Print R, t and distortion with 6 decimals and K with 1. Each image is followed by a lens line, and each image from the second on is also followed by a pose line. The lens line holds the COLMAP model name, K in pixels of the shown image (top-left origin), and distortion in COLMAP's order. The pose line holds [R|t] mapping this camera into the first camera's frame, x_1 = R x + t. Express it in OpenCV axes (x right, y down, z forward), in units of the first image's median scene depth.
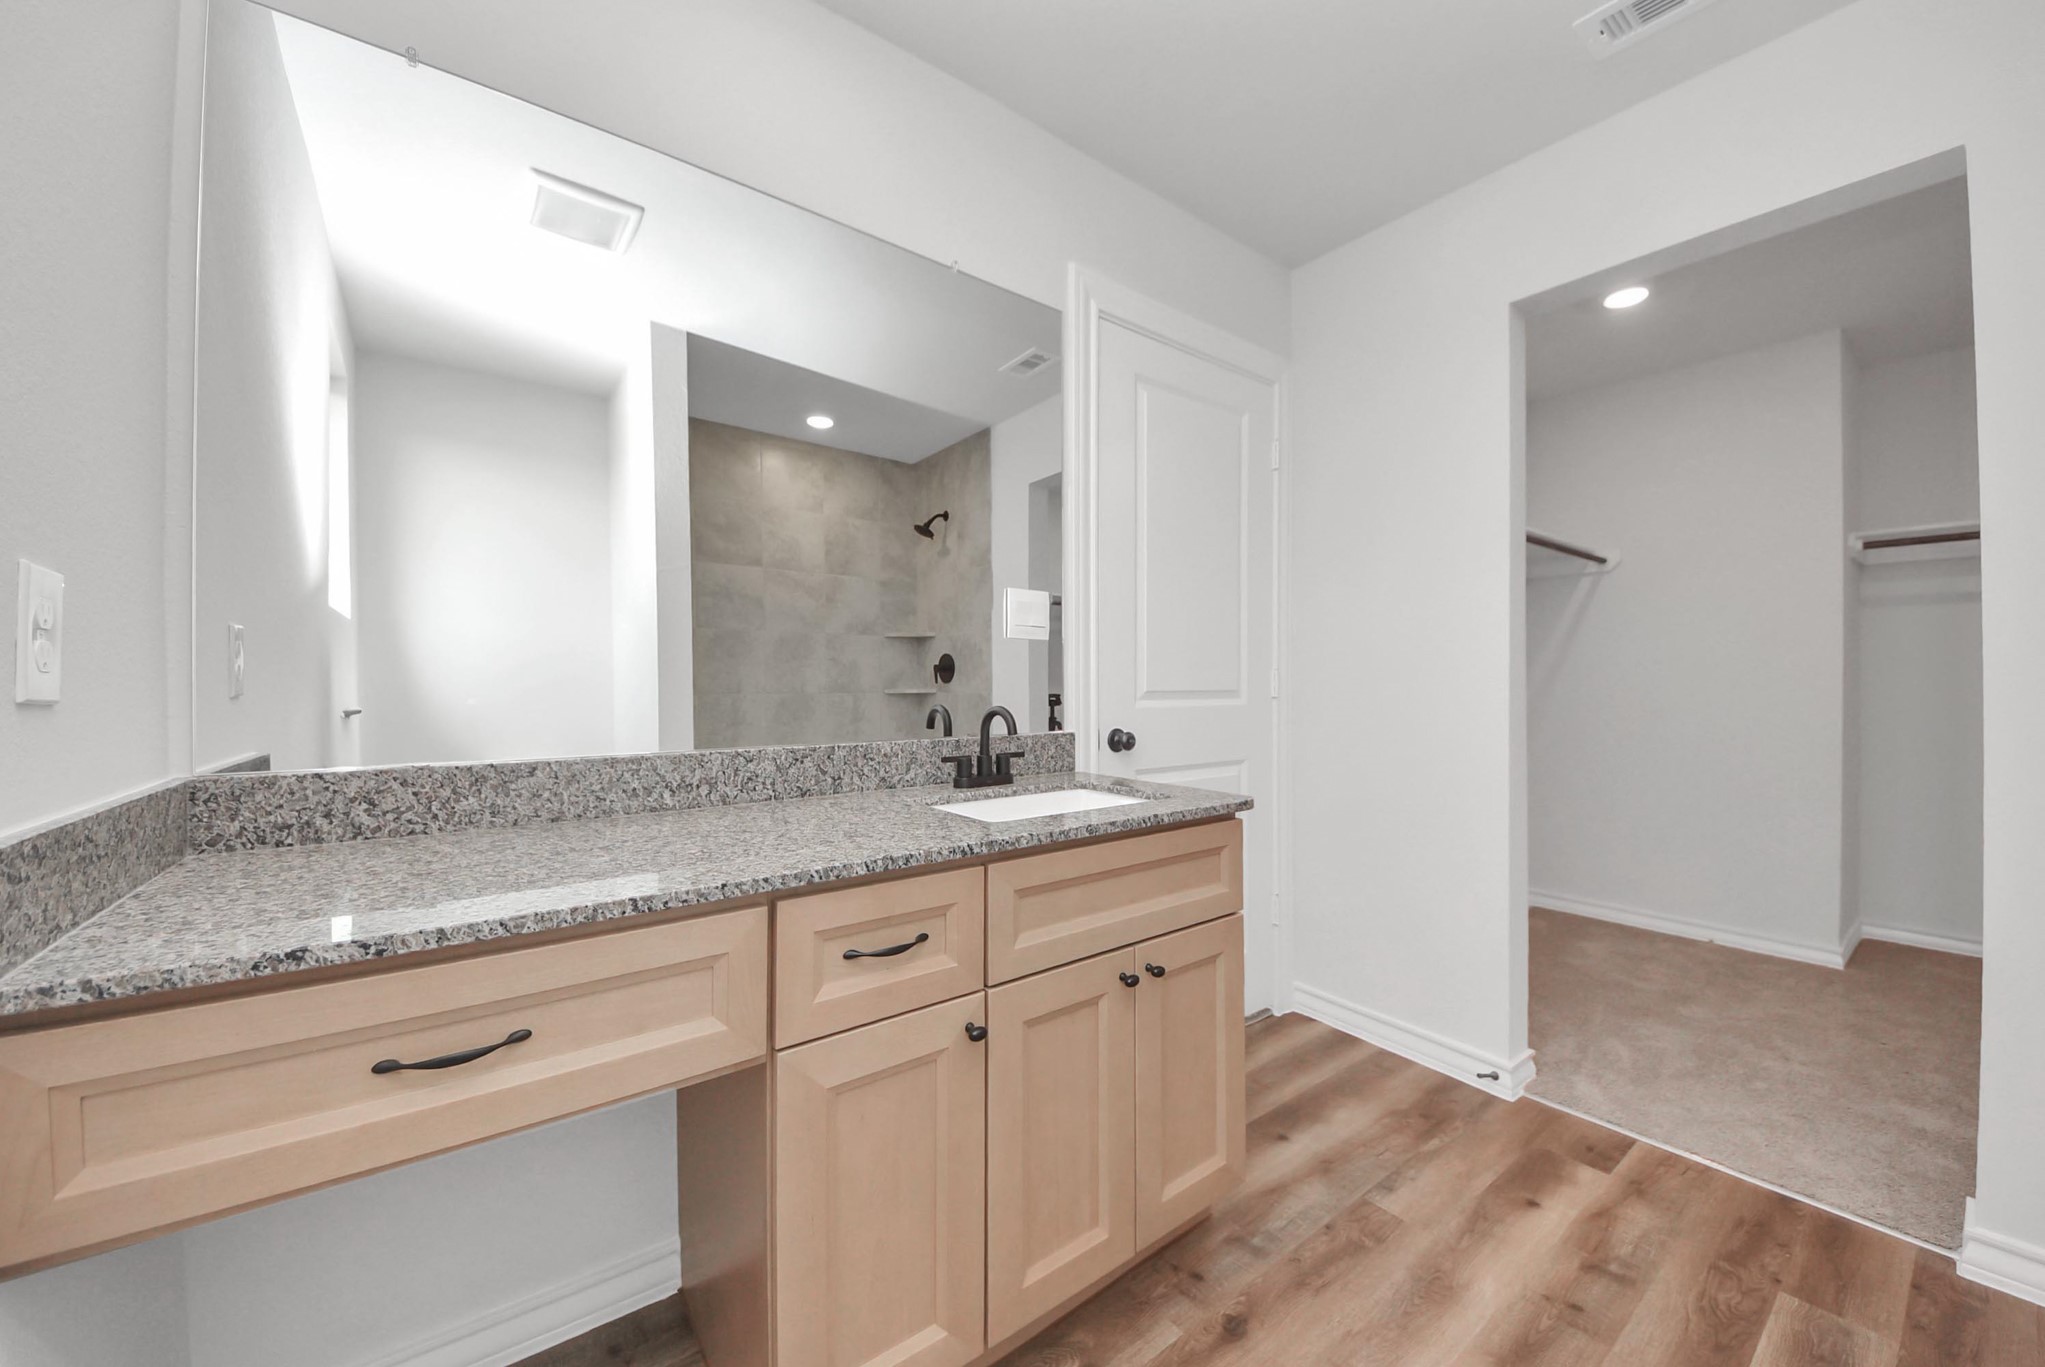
lens RADIAL K [[735.2, 0, 1032.5], [0, 735.2, 673.5], [0, 0, 1]] dist [0.002732, -0.007366]
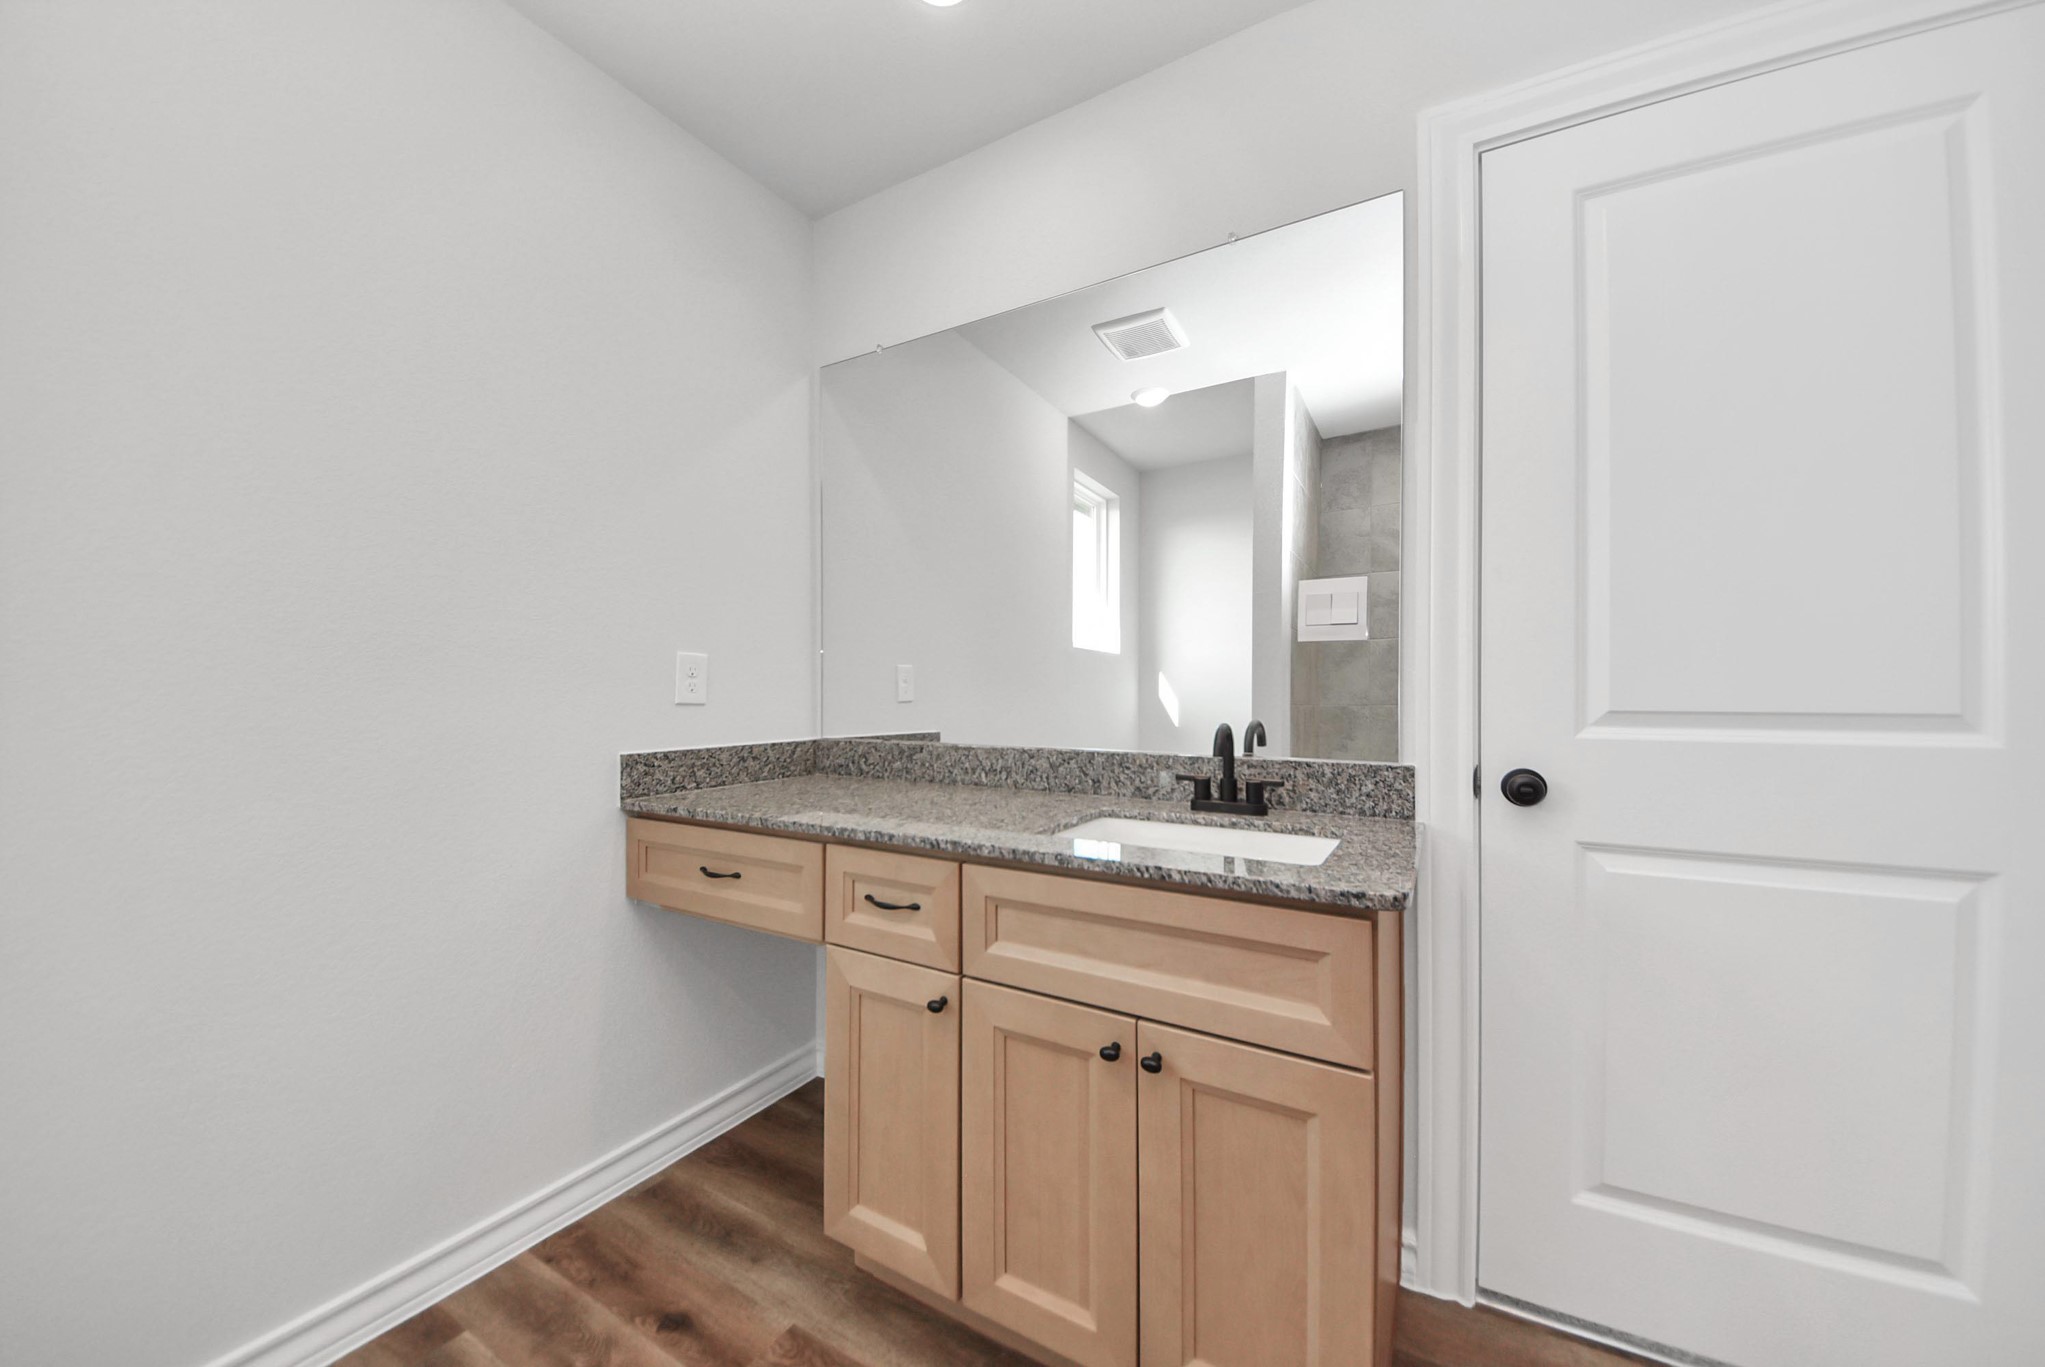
lens RADIAL K [[735.2, 0, 1122.5], [0, 735.2, 683.3], [0, 0, 1]] dist [0.002732, -0.007366]
pose [[0.411741, -0.009341, -0.911253, 0.877107], [0.010222, 0.999932, -0.005631, -0.000975], [0.911243, -0.006996, 0.411809, 0.644738]]
